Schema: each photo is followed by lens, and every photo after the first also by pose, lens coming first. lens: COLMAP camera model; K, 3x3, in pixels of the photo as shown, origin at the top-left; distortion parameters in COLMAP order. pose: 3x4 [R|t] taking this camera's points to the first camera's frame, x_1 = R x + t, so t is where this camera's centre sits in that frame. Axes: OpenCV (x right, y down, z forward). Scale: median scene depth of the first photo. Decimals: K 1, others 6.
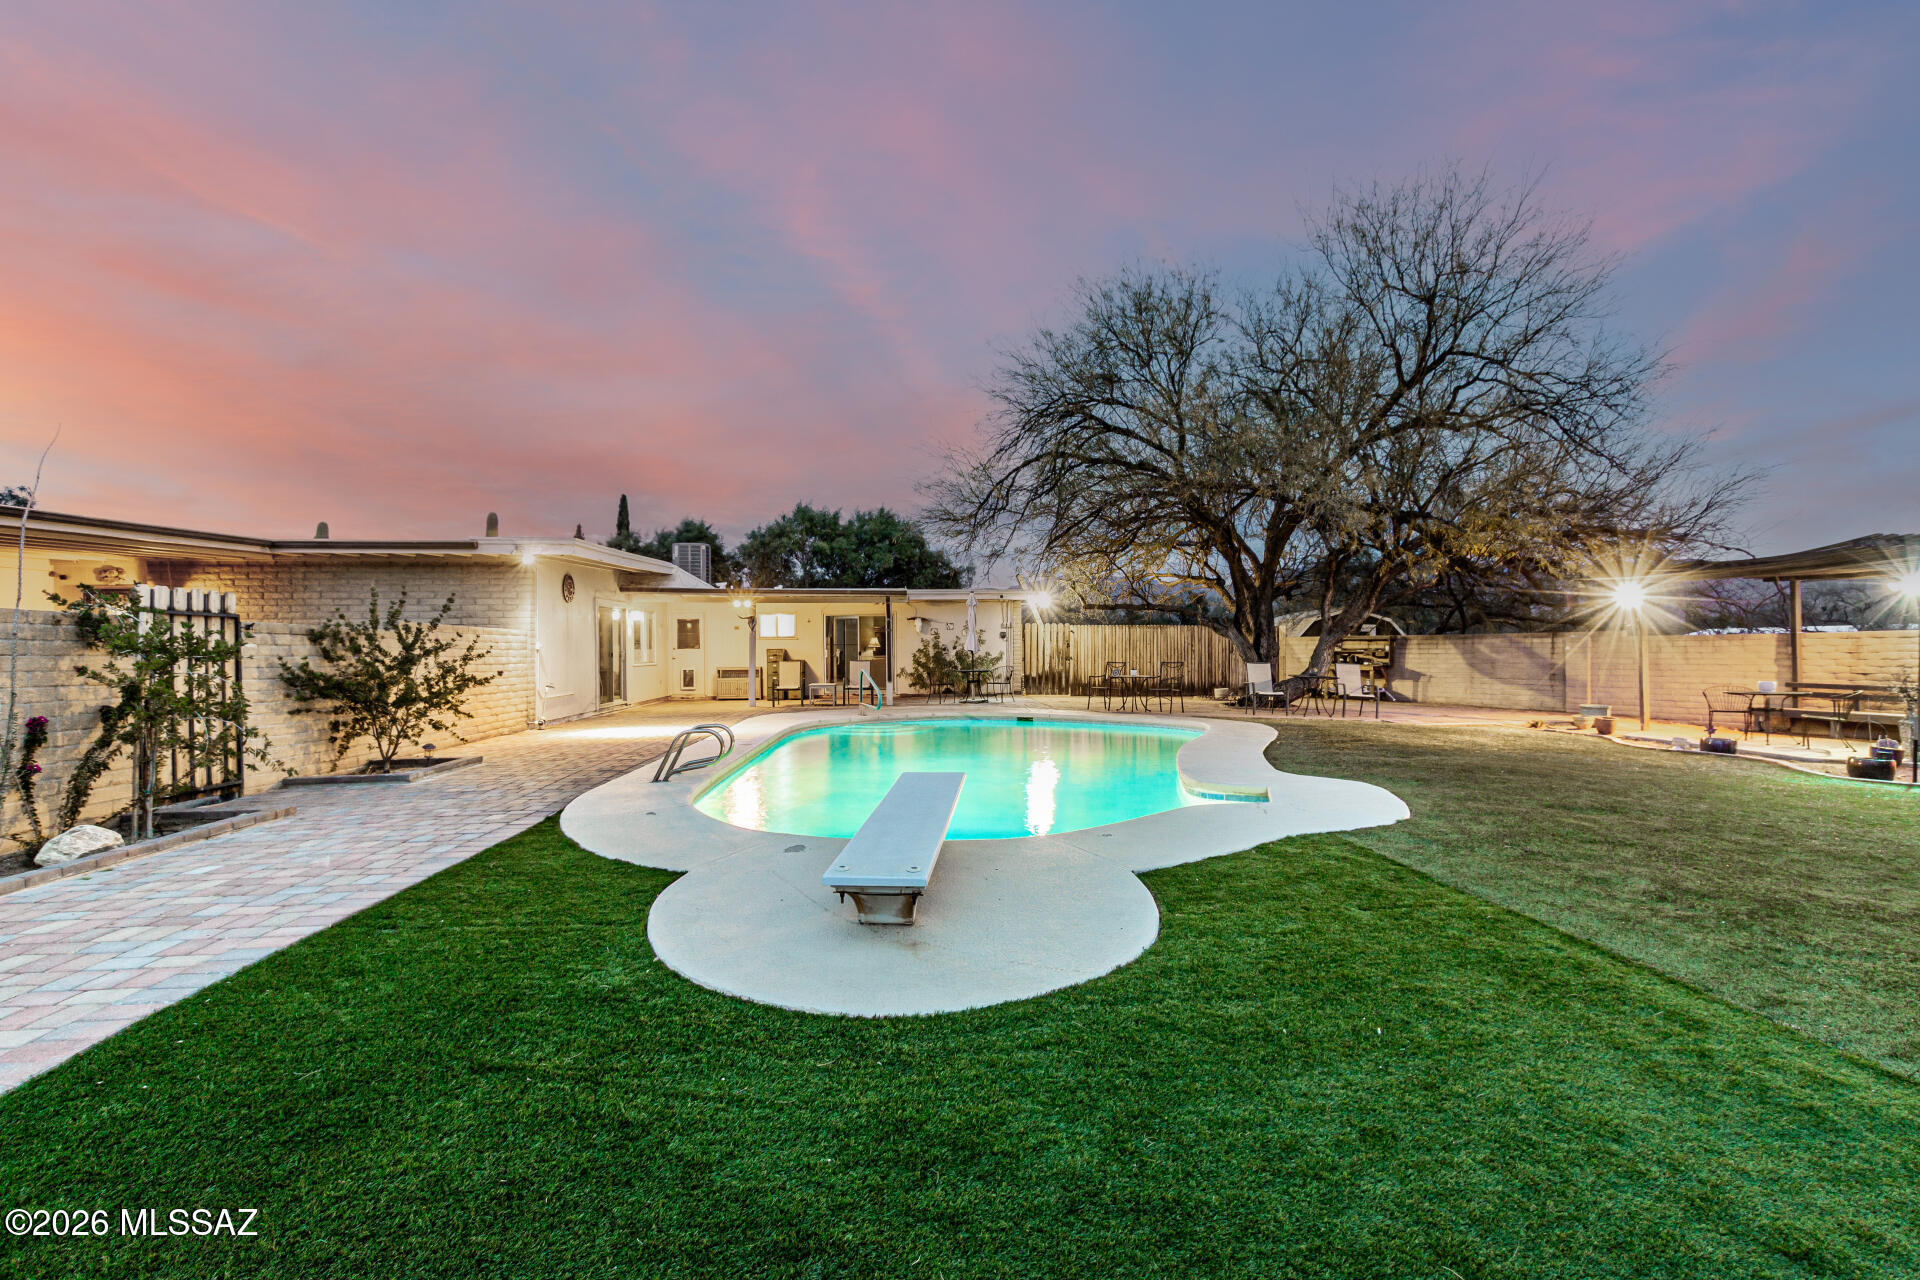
lens RADIAL K [[871.1, 0, 963.6], [0, 871.1, 646.4], [0, 0, 1]] dist [-0.000916, 0.000185]
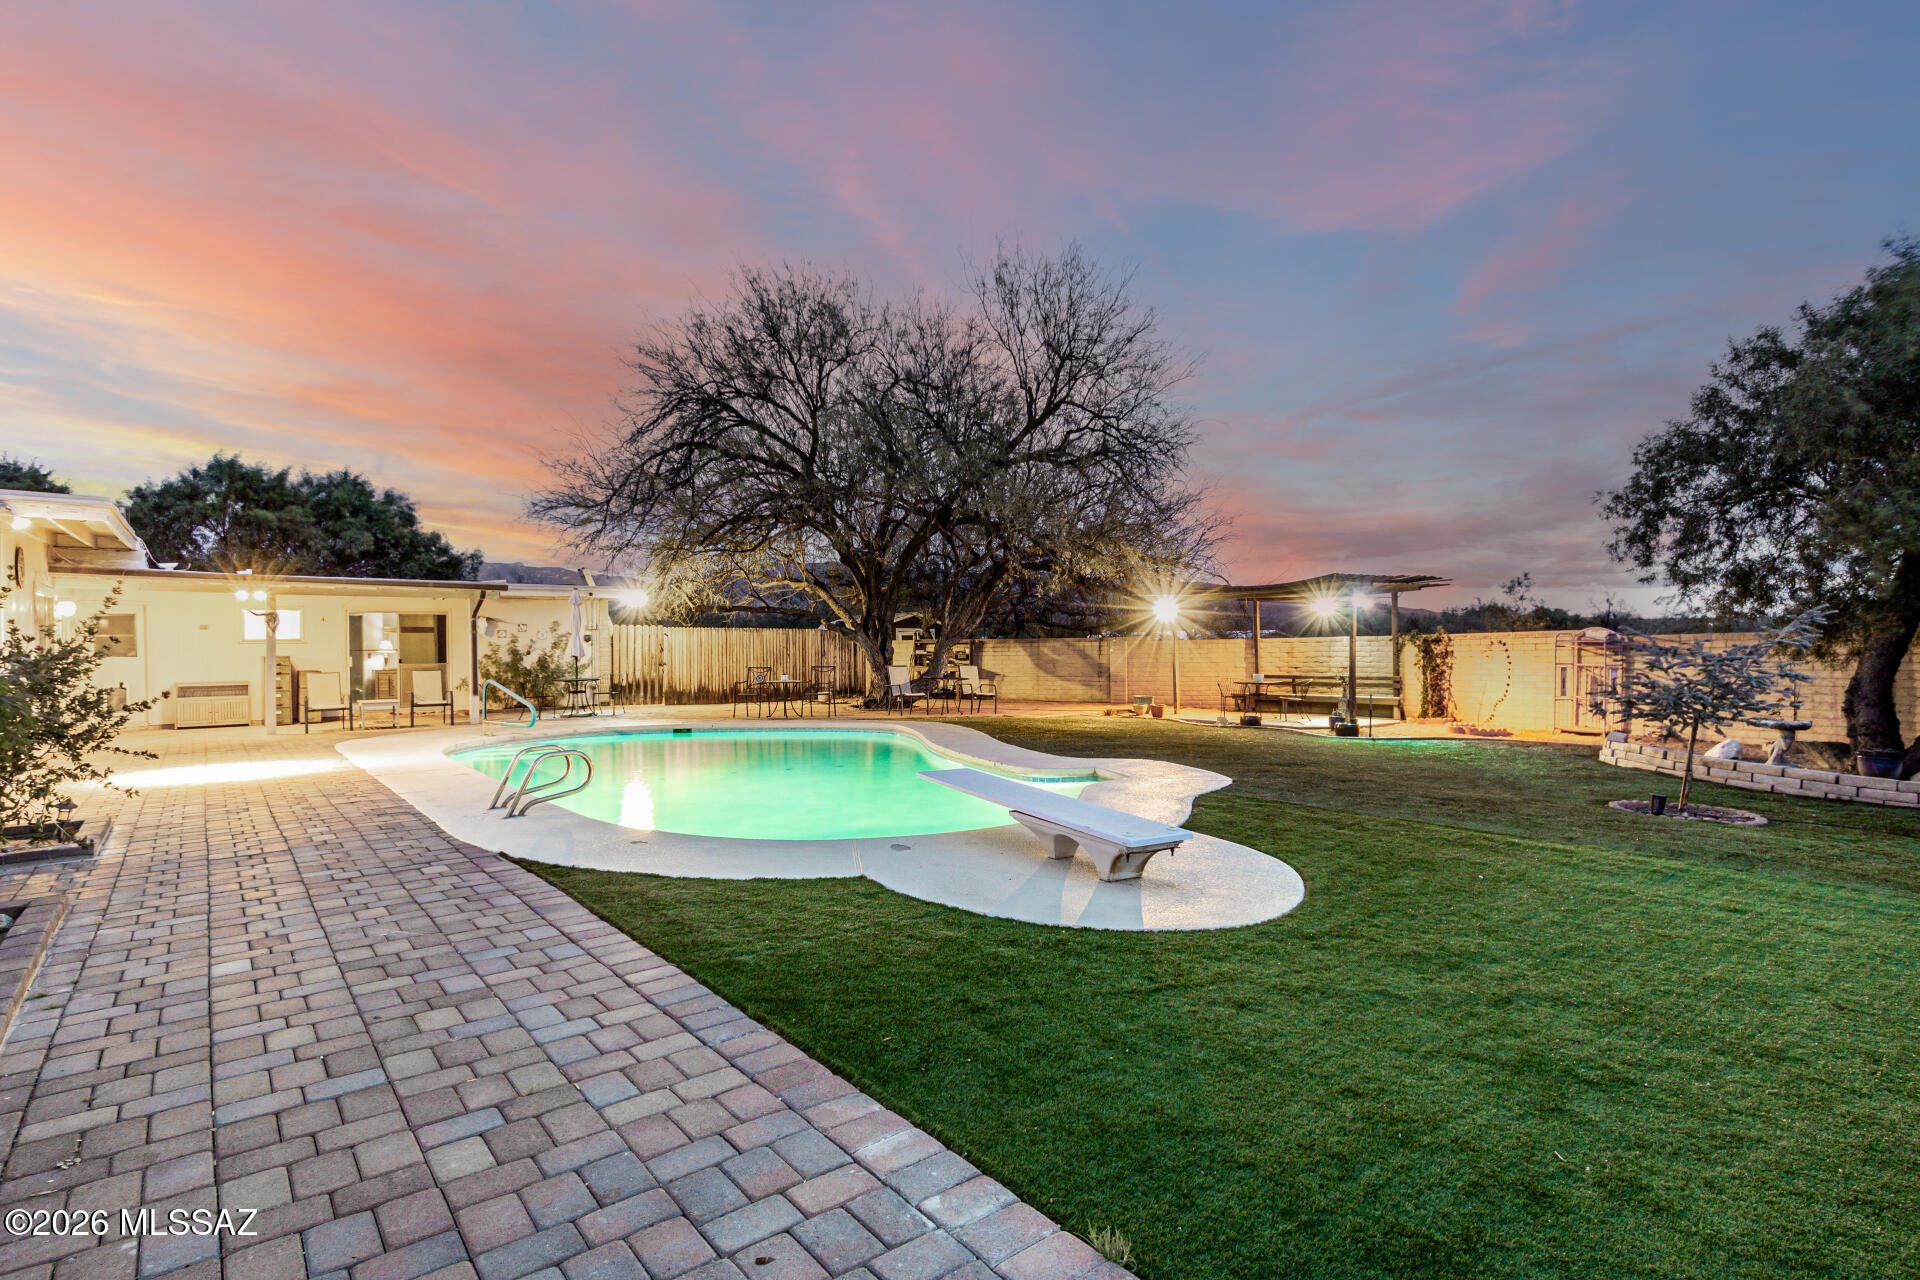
lens RADIAL K [[958.7, 0, 956.8], [0, 958.7, 633.9], [0, 0, 1]] dist [-0.000167, -0.000046]
pose [[0.833646, 0.004842, 0.552278, -0.219591], [0.003621, 0.999892, -0.014231, -0.002627], [-0.552287, 0.013863, 0.833539, -0.002463]]
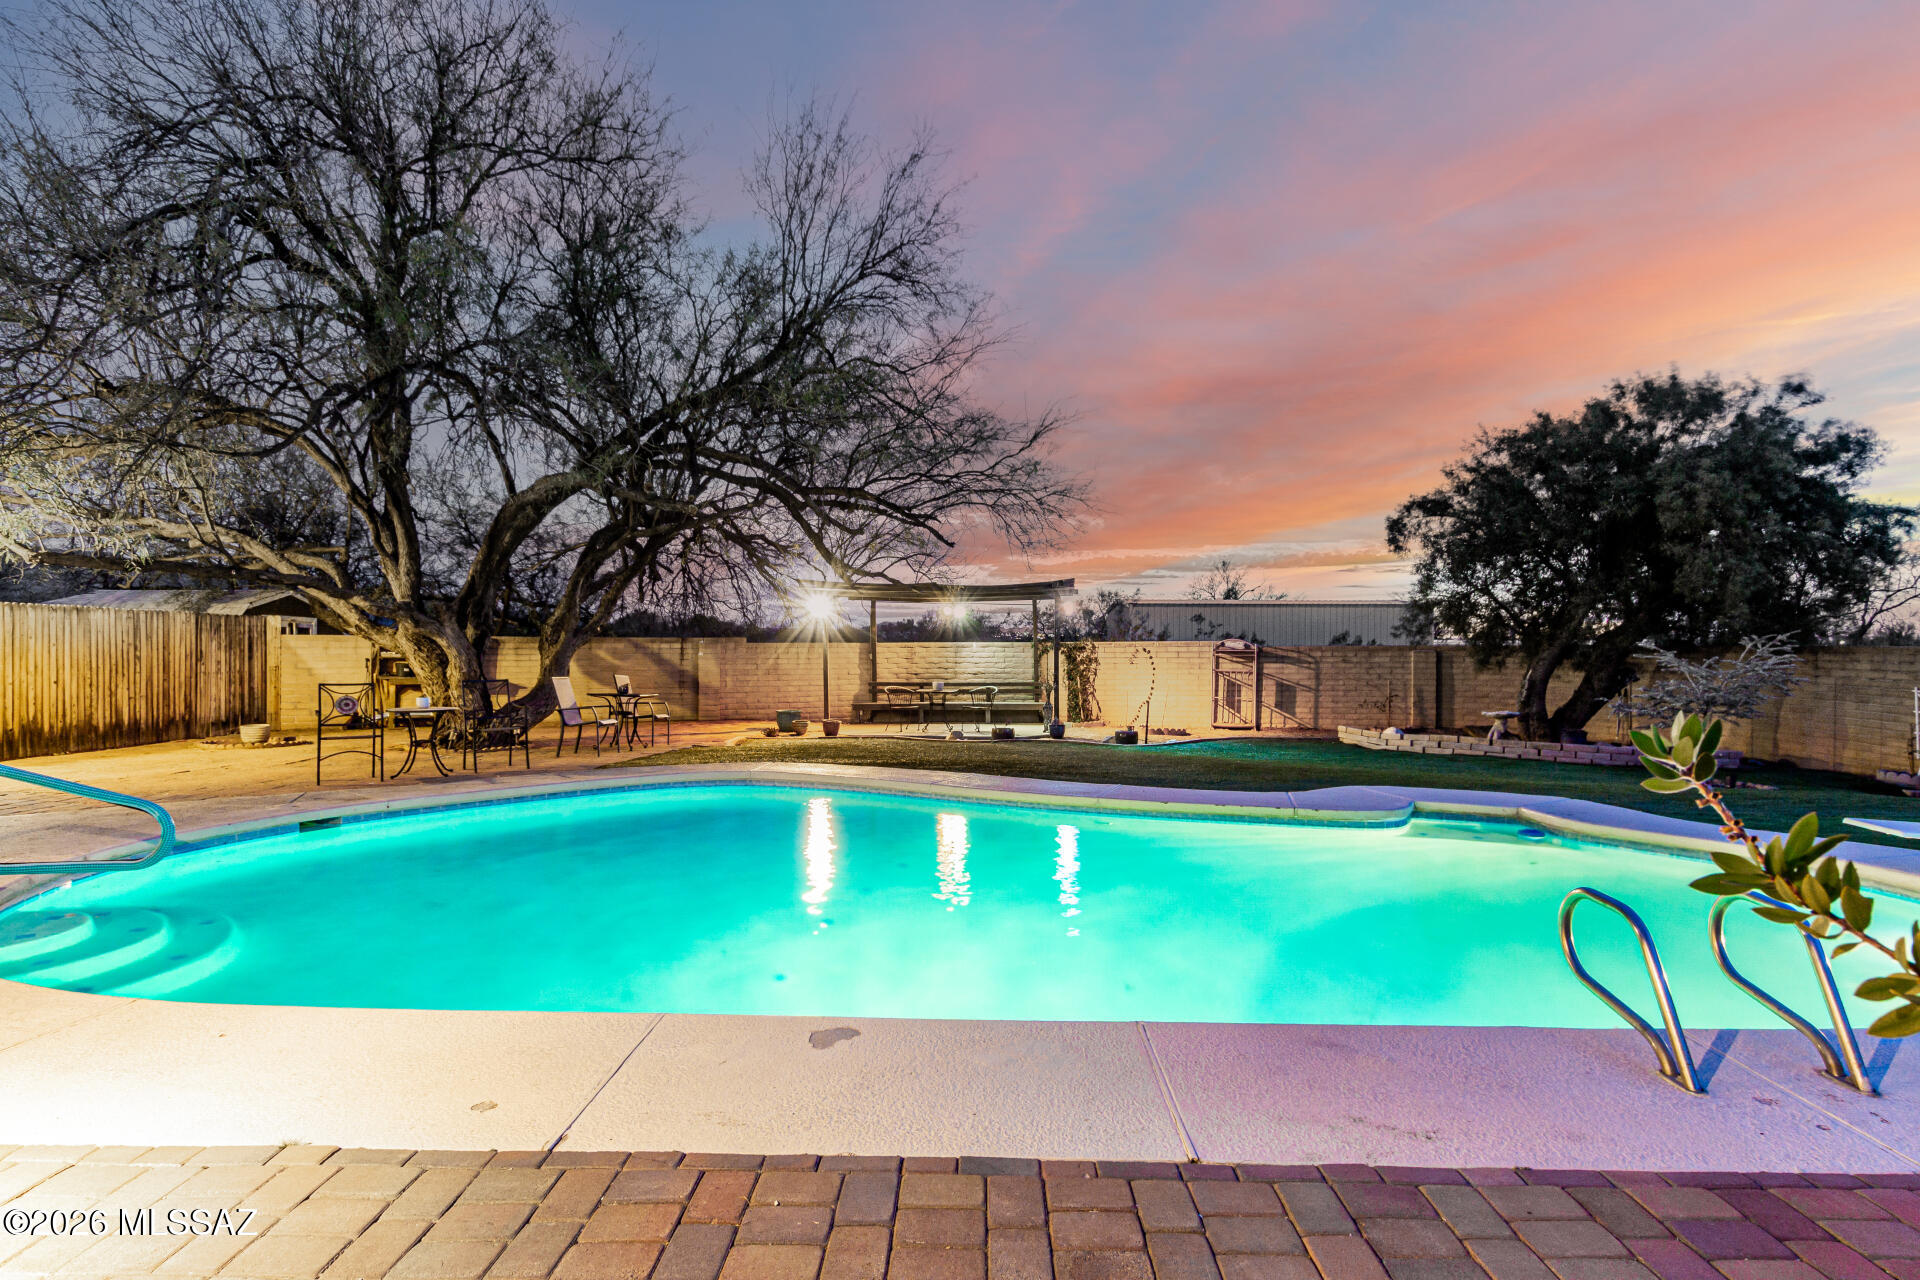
lens RADIAL K [[958.7, 0, 957.1], [0, 958.7, 646.1], [0, 0, 1]] dist [-0.000167, -0.000046]
pose [[0.103983, 0.006003, 0.994561, -0.321492], [-0.007412, 0.999959, -0.005261, -0.003278], [-0.994551, -0.006825, 0.104023, 0.575855]]
